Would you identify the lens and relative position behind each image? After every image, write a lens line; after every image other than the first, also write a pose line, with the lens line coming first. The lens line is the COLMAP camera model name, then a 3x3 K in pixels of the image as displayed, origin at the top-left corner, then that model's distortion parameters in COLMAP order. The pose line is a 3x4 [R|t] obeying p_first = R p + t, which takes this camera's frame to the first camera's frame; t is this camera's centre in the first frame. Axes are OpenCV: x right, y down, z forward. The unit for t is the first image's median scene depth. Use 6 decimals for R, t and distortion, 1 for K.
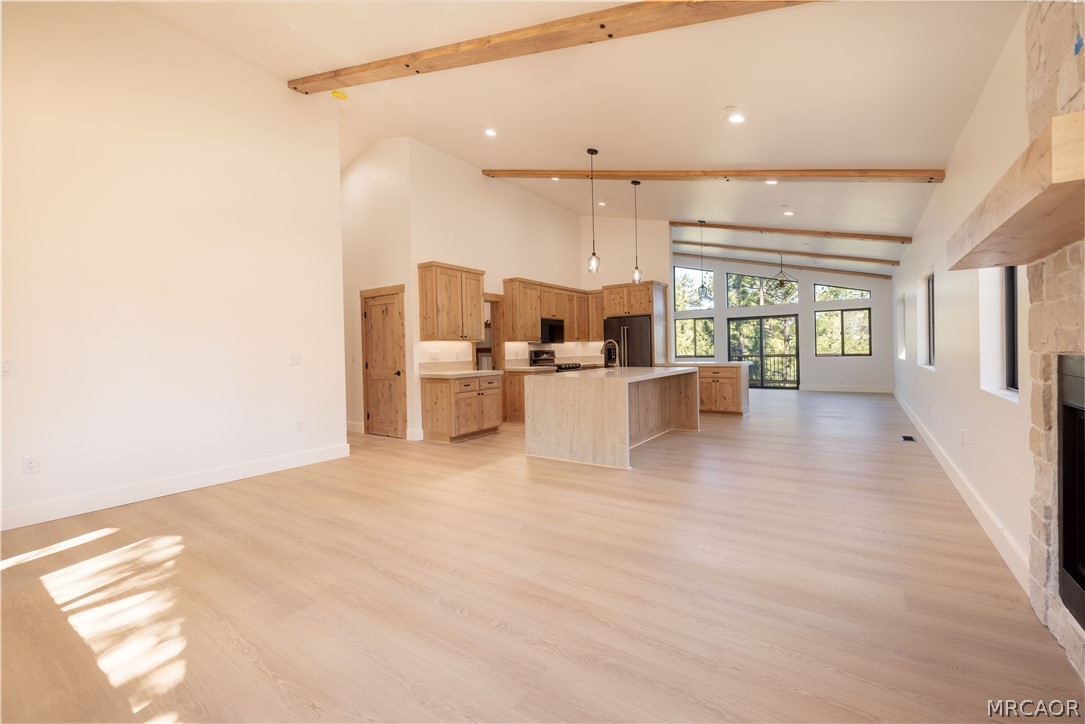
lens RADIAL K [[457.3, 0, 529.5], [0, 457.3, 351.0], [0, 0, 1]] dist [-0.000990, 0.000138]
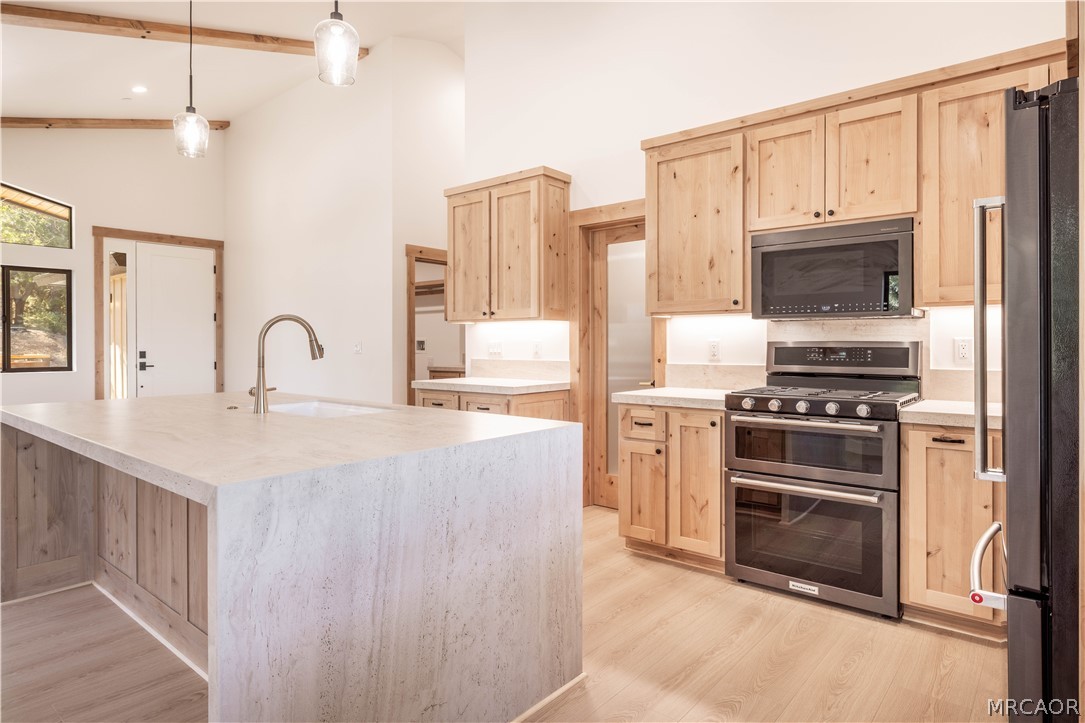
lens RADIAL K [[608.0, 0, 542.3], [0, 608.0, 347.5], [0, 0, 1]] dist [-0.014186, 0.000065]
pose [[-0.066777, 0.026378, -0.997419, 0.684792], [0.001273, 0.999652, 0.026352, -0.012970], [0.997767, 0.000490, -0.066788, 1.394075]]
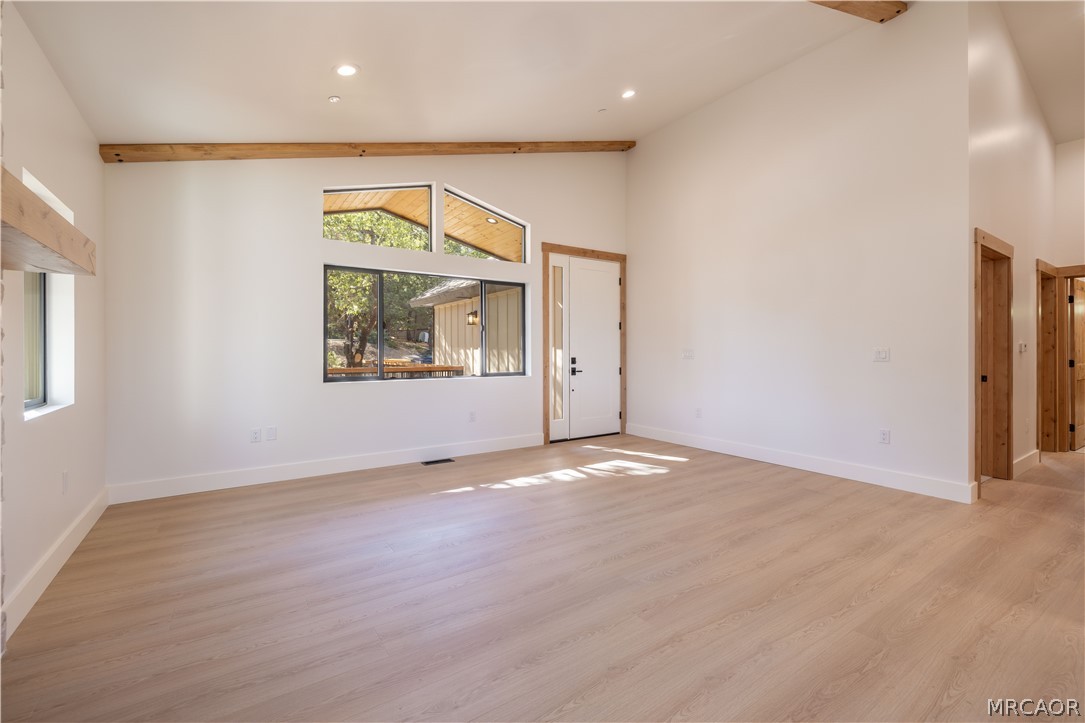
lens RADIAL K [[457.3, 0, 529.5], [0, 457.3, 350.5], [0, 0, 1]] dist [-0.000990, 0.000138]
pose [[-0.348570, 0.019246, -0.937085, 0.468120], [0.008568, 0.999813, 0.017348, -0.007249], [0.937244, -0.001982, -0.348669, 0.692566]]
